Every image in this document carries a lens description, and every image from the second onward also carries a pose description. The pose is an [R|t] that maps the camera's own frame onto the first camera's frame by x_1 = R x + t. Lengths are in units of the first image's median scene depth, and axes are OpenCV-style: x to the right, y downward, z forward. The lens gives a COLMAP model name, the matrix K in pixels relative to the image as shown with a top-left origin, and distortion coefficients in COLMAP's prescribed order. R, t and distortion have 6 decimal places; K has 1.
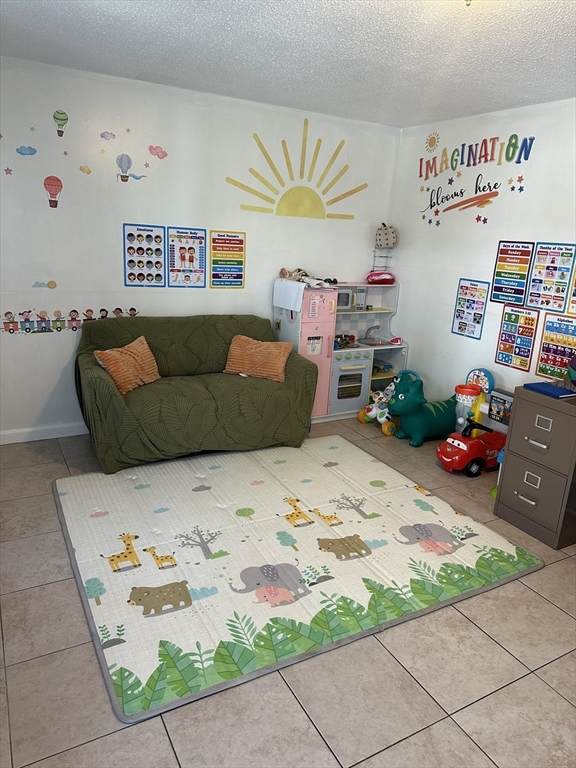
lens RADIAL K [[537.1, 0, 287.8], [0, 537.1, 383.9], [0, 0, 1]] dist [-0.001696, -0.002316]
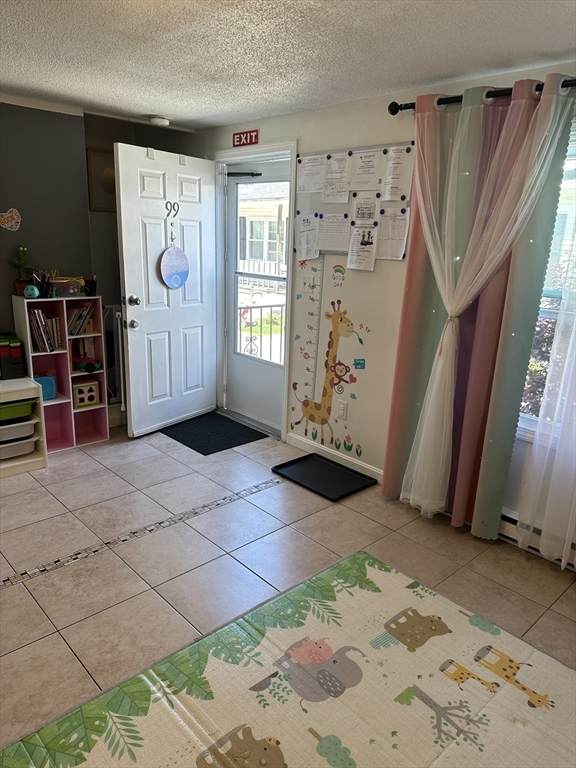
lens RADIAL K [[537.1, 0, 288.2], [0, 537.1, 386.0], [0, 0, 1]] dist [-0.001696, -0.002316]
pose [[-0.965671, -0.025502, -0.258513, 0.257733], [-0.157145, 0.849772, 0.503182, -0.437036], [0.206845, 0.526532, -0.824608, 1.493168]]
